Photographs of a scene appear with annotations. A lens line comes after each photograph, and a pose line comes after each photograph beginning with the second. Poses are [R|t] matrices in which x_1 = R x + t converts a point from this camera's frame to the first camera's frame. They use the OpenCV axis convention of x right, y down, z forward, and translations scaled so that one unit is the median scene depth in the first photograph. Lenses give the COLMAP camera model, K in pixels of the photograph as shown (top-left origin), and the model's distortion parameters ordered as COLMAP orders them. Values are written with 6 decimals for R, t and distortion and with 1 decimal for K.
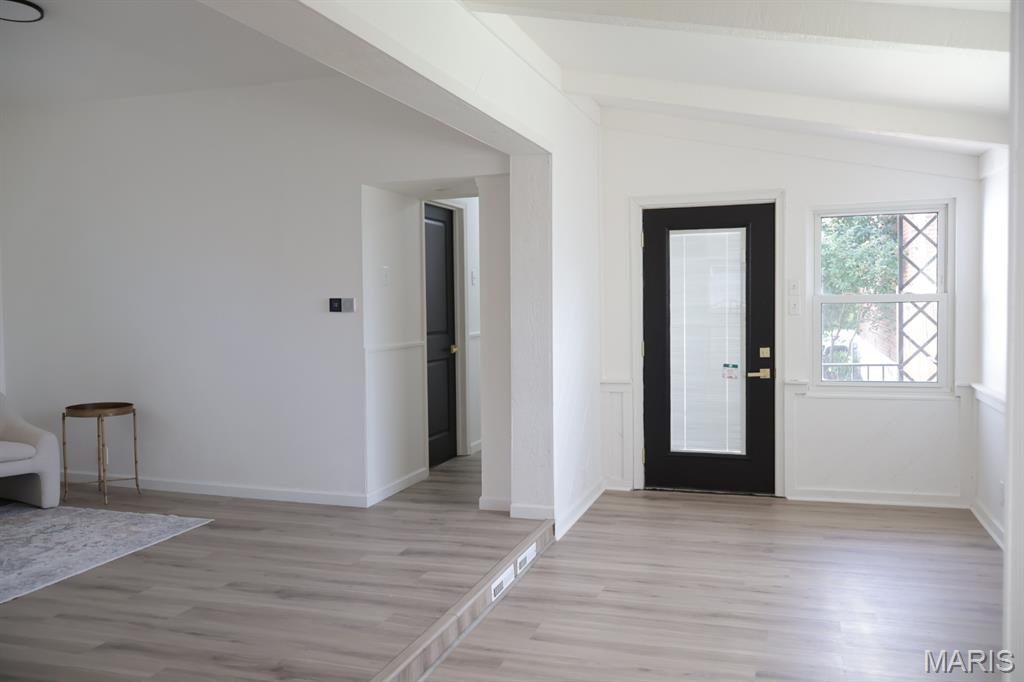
lens RADIAL K [[861.3, 0, 512.0], [0, 861.3, 341.0], [0, 0, 1]] dist [-0.006767, -0.003372]
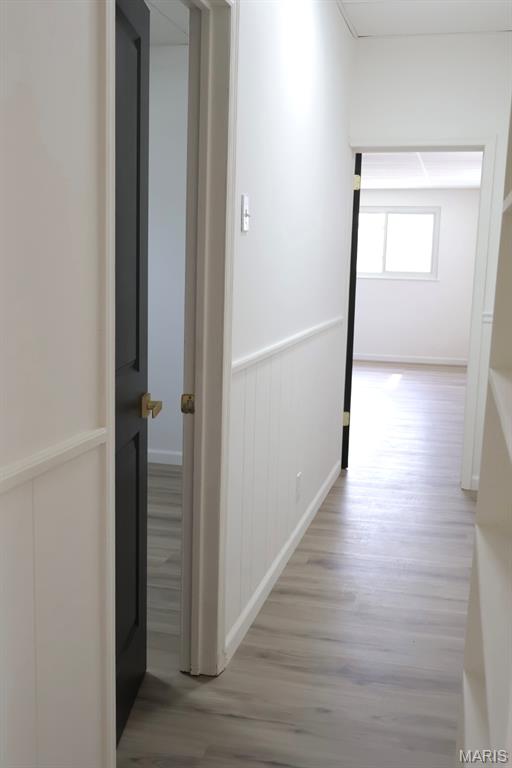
lens RADIAL K [[796.7, 0, 256.0], [0, 796.7, 384.0], [0, 0, 1]] dist [0.007666, -0.005625]
pose [[0.996482, 0.029361, 0.078497, -0.081107], [-0.037716, 0.993526, 0.107165, -0.046496], [-0.074843, -0.109749, 0.991138, 0.804911]]
